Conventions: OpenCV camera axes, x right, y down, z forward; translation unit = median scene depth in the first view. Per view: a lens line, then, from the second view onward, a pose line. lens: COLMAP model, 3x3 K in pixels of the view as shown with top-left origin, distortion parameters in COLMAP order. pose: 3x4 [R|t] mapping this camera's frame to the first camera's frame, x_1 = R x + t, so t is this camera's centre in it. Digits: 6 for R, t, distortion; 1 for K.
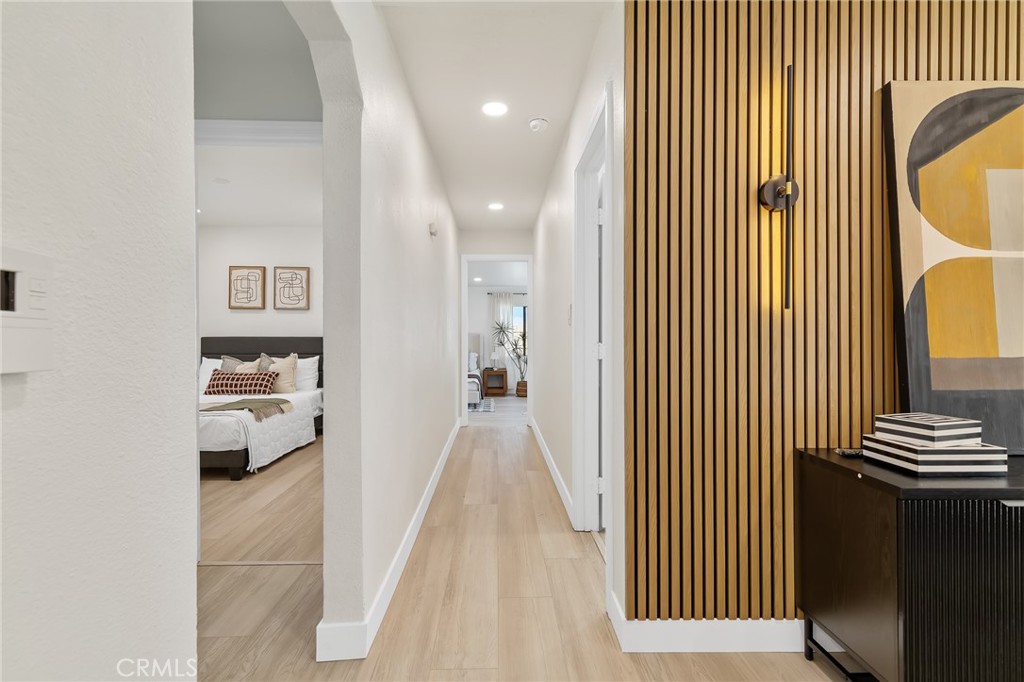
lens RADIAL K [[474.6, 0, 507.8], [0, 474.6, 337.6], [0, 0, 1]] dist [-0.000603, 0.000038]
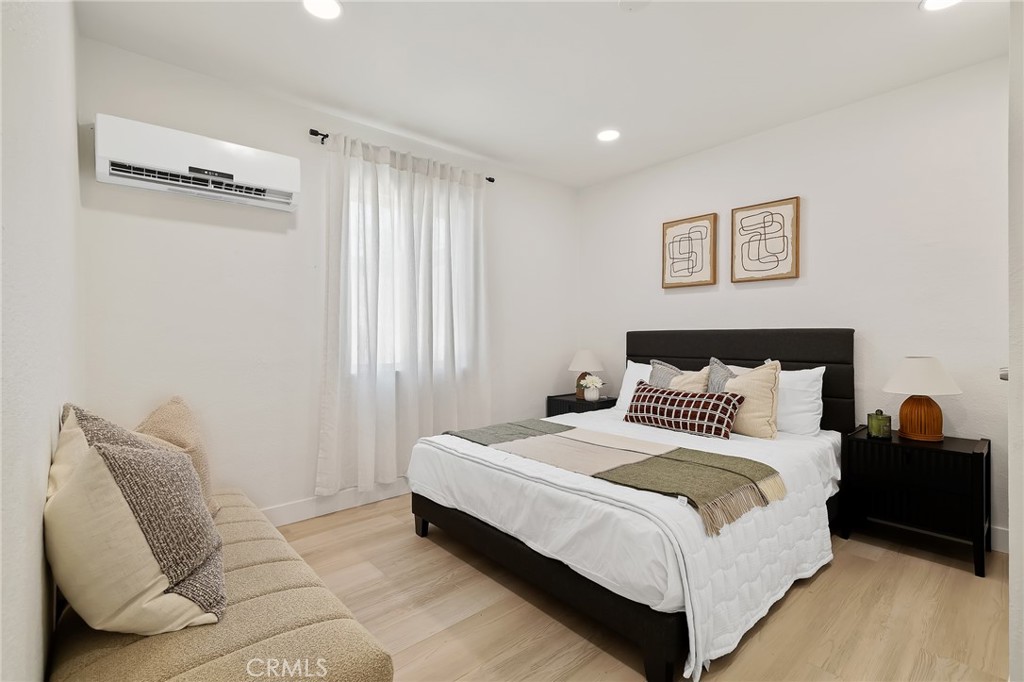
lens RADIAL K [[474.6, 0, 507.8], [0, 474.6, 337.6], [0, 0, 1]] dist [-0.000603, 0.000038]
pose [[0.644389, -0.000579, -0.764698, -0.234370], [-0.000083, 1.000000, -0.000827, 0.008831], [0.764698, 0.000596, 0.644389, 0.433709]]
